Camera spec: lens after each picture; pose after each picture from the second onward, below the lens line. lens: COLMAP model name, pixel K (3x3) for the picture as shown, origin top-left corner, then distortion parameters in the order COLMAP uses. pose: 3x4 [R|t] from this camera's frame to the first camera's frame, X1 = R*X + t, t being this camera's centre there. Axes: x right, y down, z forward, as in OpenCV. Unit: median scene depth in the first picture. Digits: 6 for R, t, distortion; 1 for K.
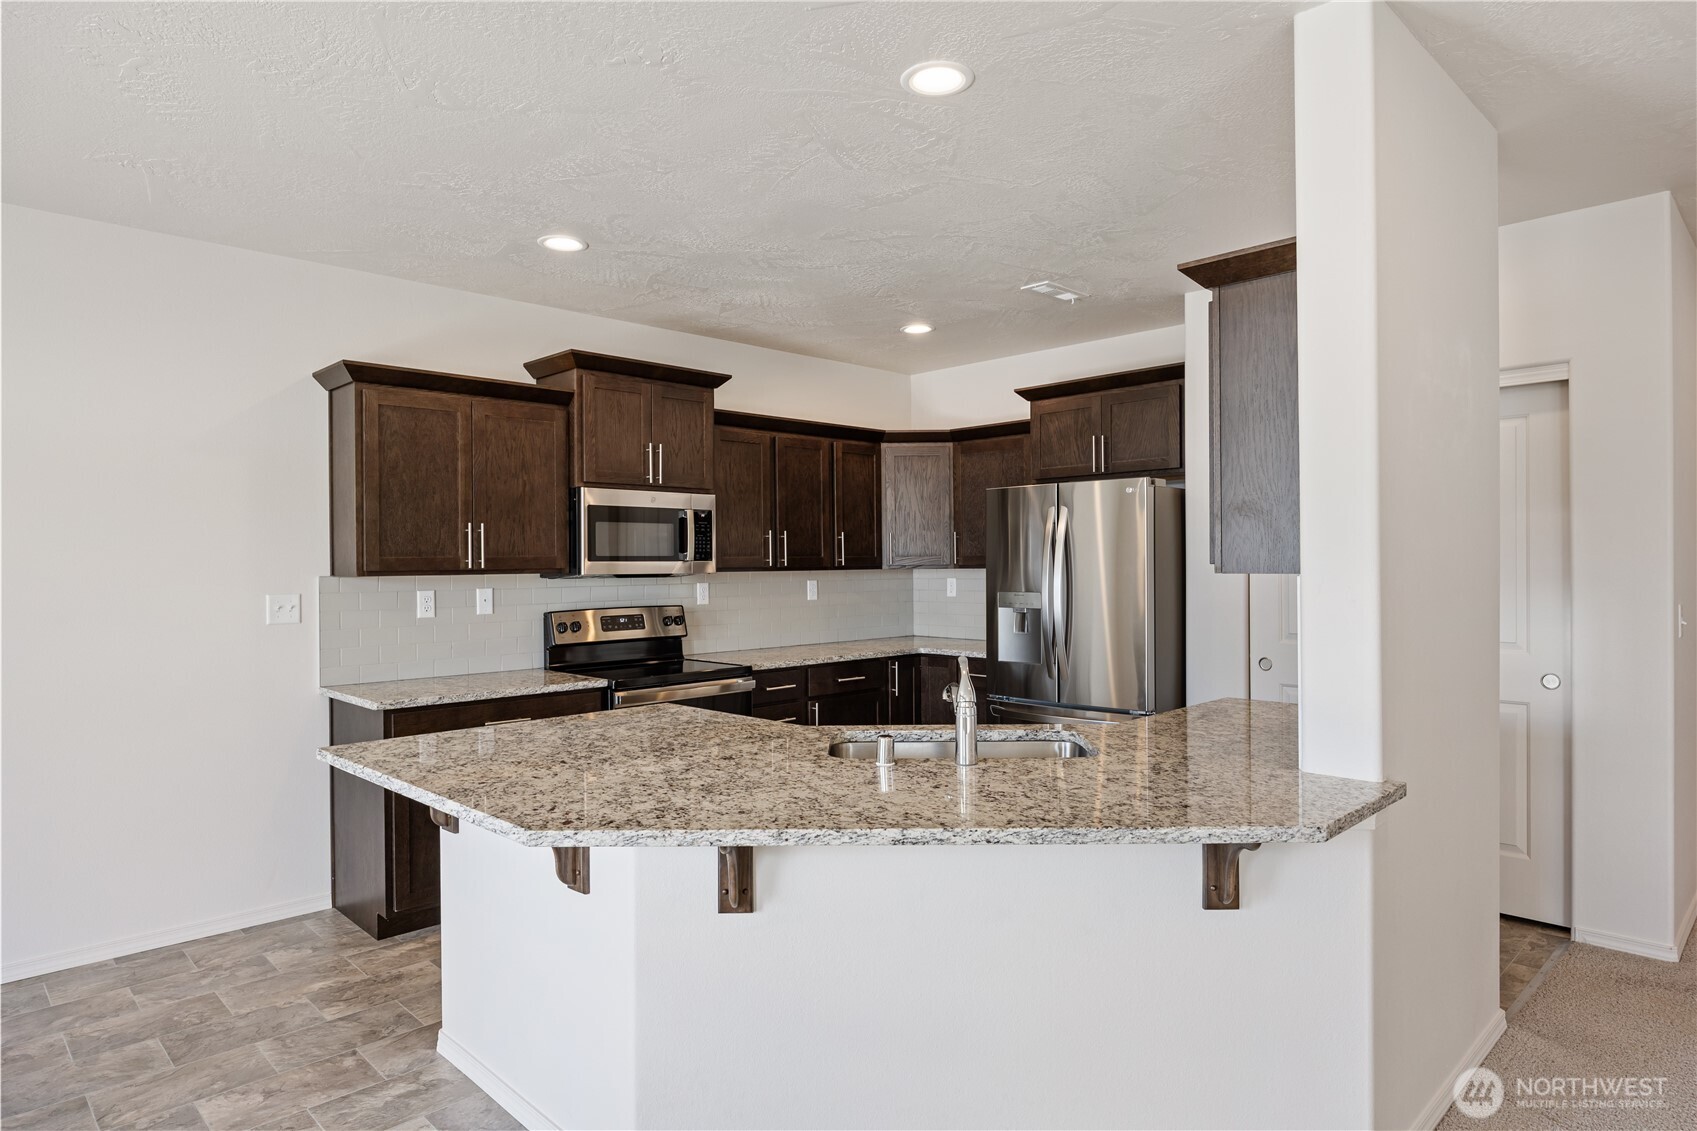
lens RADIAL K [[984.9, 0, 848.5], [0, 984.9, 565.5], [0, 0, 1]] dist [0.000783, -0.001047]
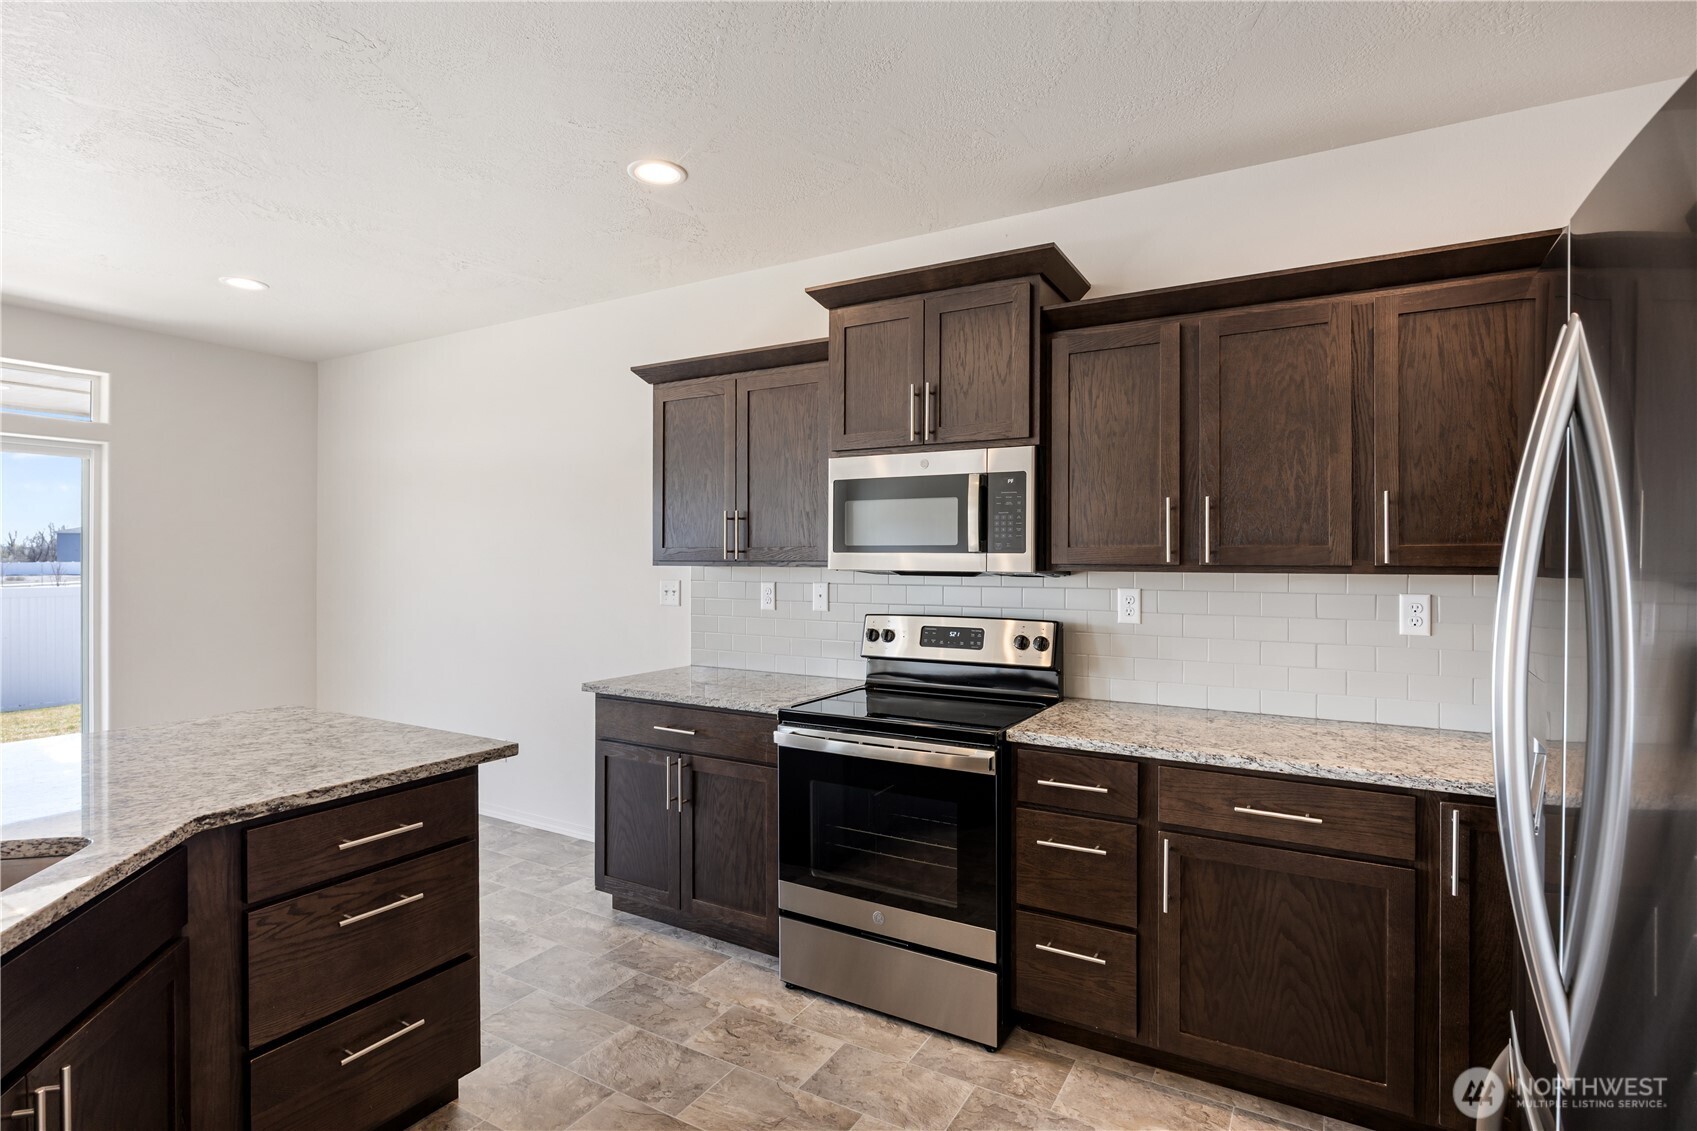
lens RADIAL K [[831.1, 0, 848.5], [0, 831.1, 565.5], [0, 0, 1]] dist [0.000232, -0.000115]
pose [[0.268849, 0.008880, -0.963141, 0.359235], [-0.014978, 0.999875, 0.005038, 0.002916], [0.963066, 0.013071, 0.268948, 0.797236]]
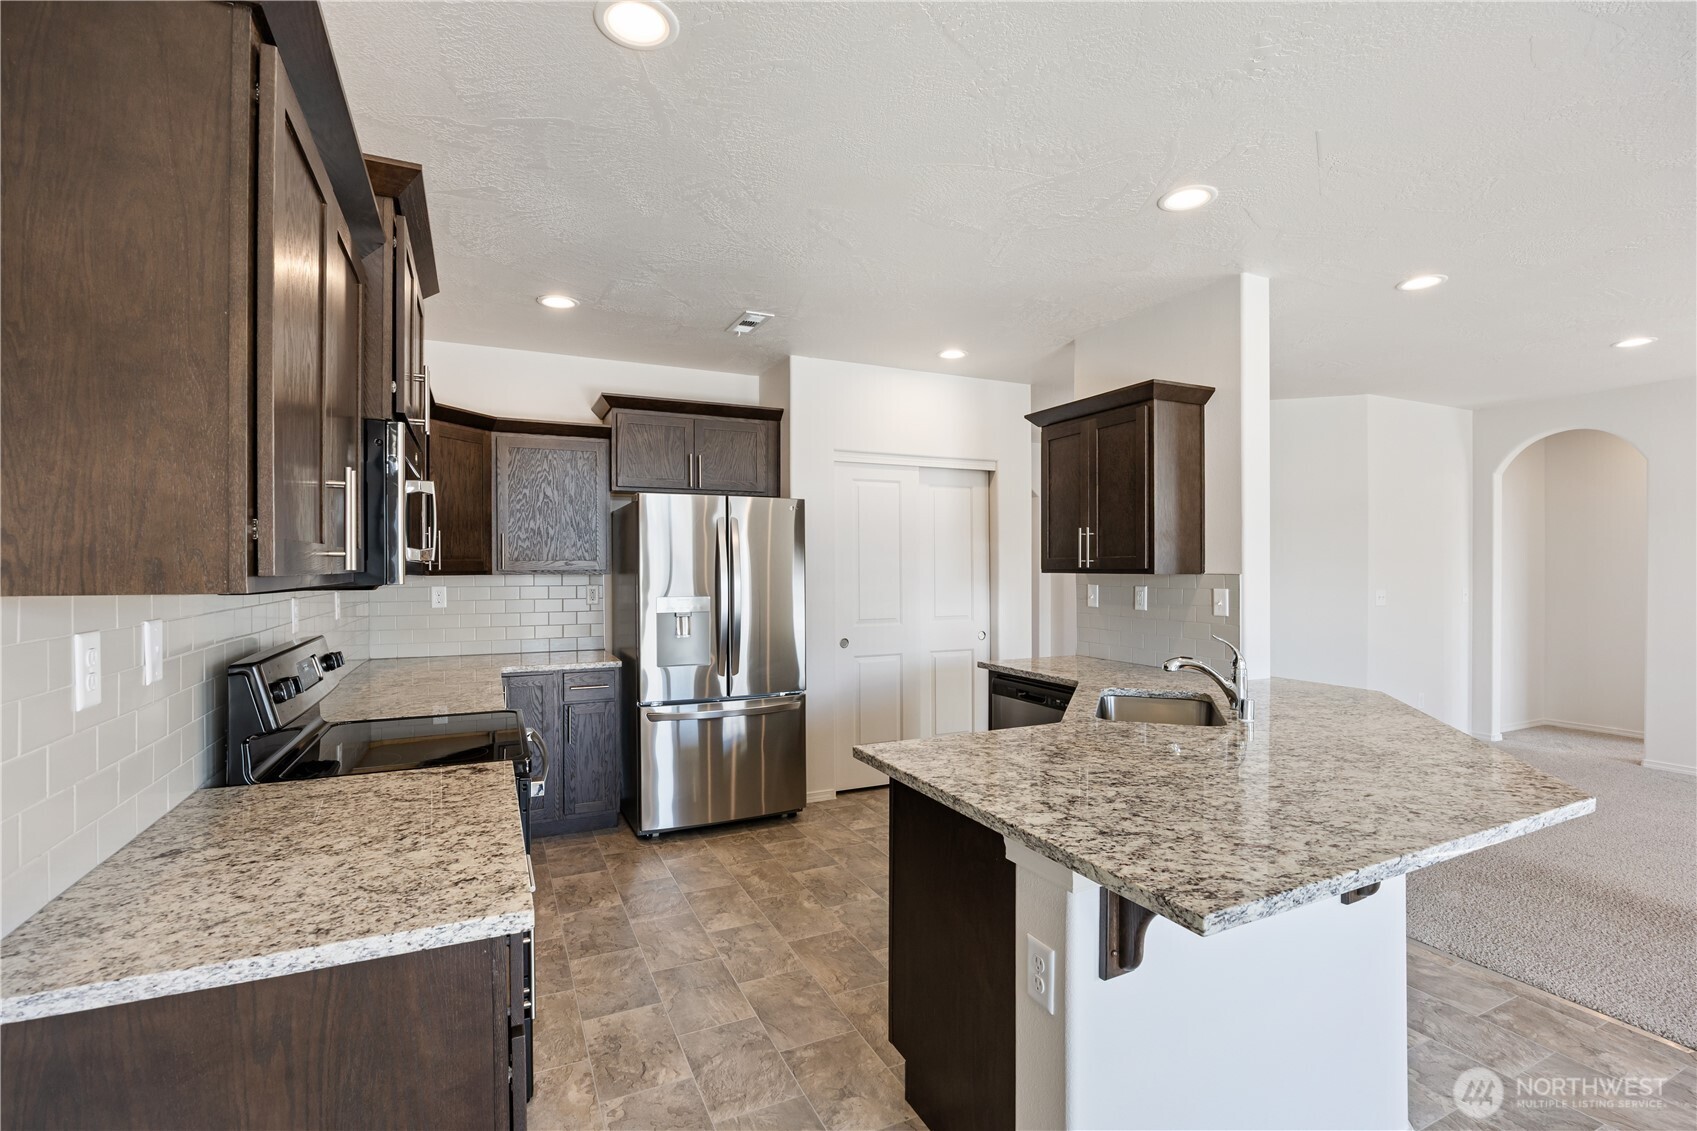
lens RADIAL K [[791.5, 0, 887.3], [0, 791.5, 575.0], [0, 0, 1]] dist [-0.001467, 0.000000]
pose [[0.286684, 0.002276, 0.958022, -0.582522], [0.008871, 0.999948, -0.005031, 0.009664], [-0.957984, 0.009941, 0.286649, 0.591682]]
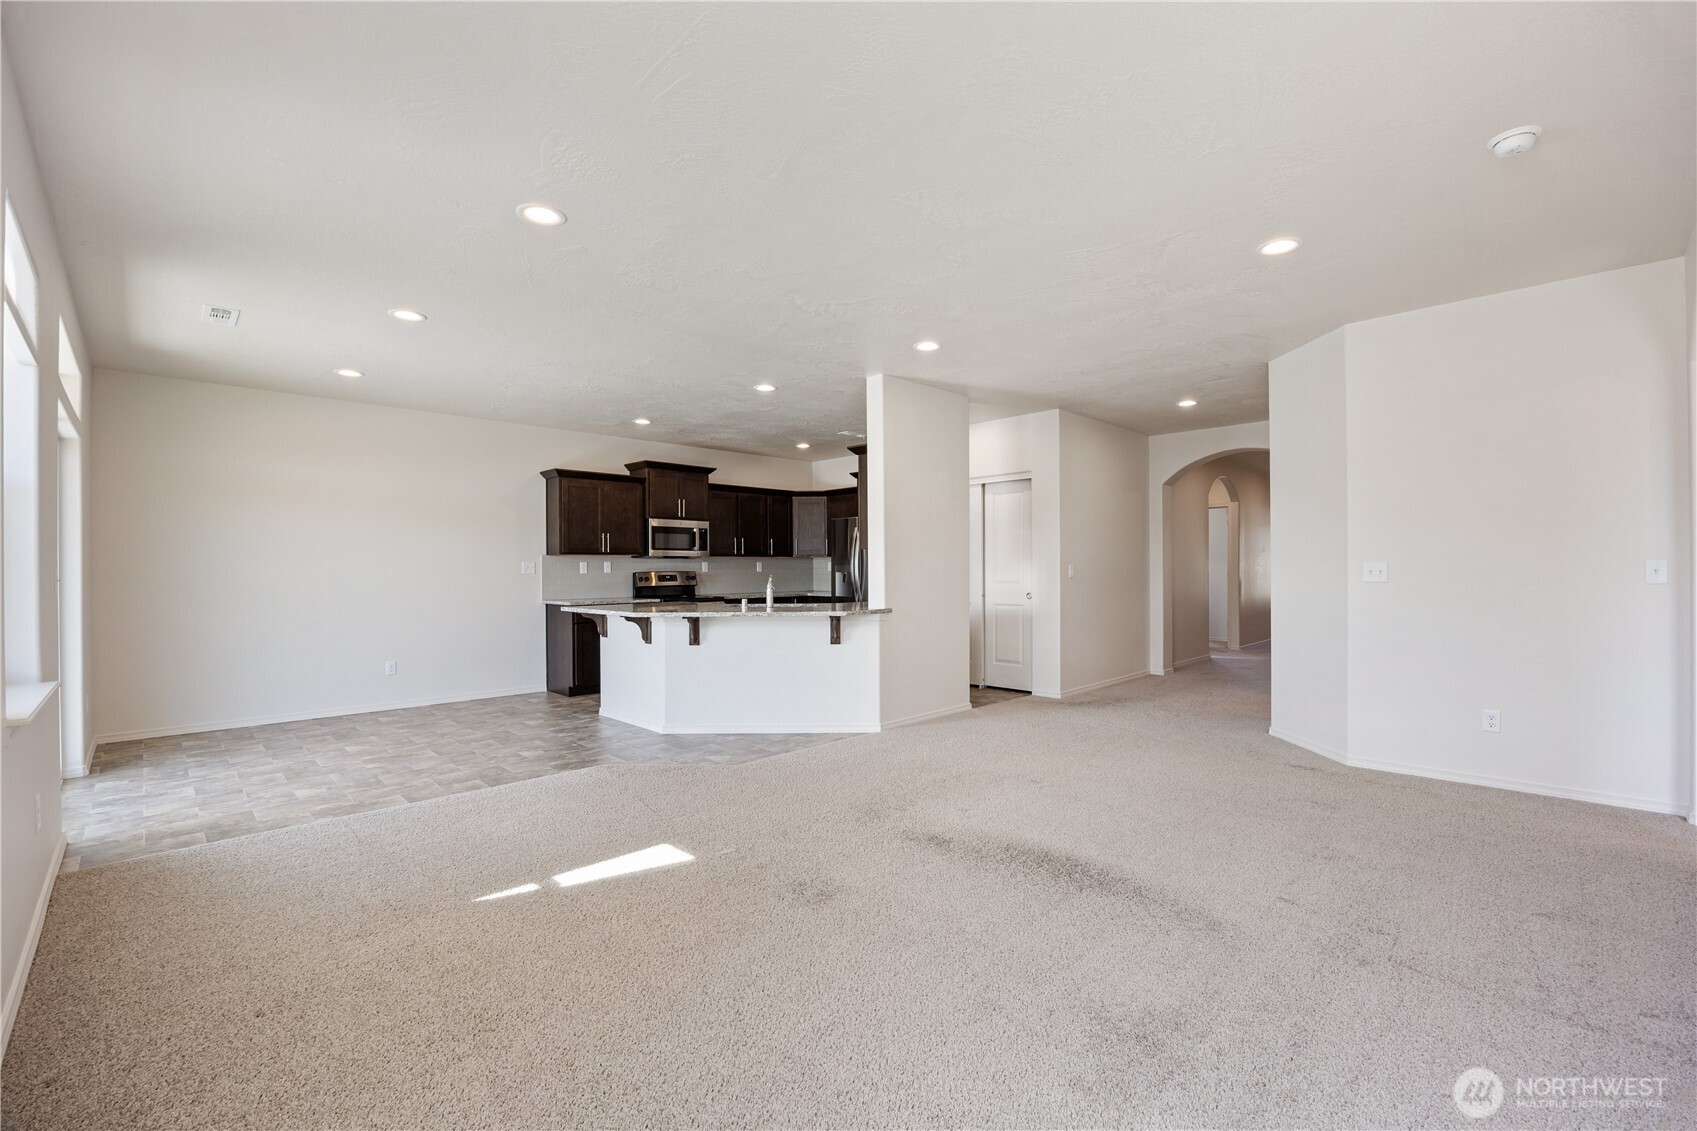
lens RADIAL K [[729.7, 0, 848.5], [0, 729.7, 565.5], [0, 0, 1]] dist [-0.003628, -0.000309]
pose [[0.999998, 0.000777, 0.001892, 0.191139], [-0.000762, 0.999971, -0.007566, 0.043330], [-0.001898, 0.007565, 0.999970, -0.705441]]
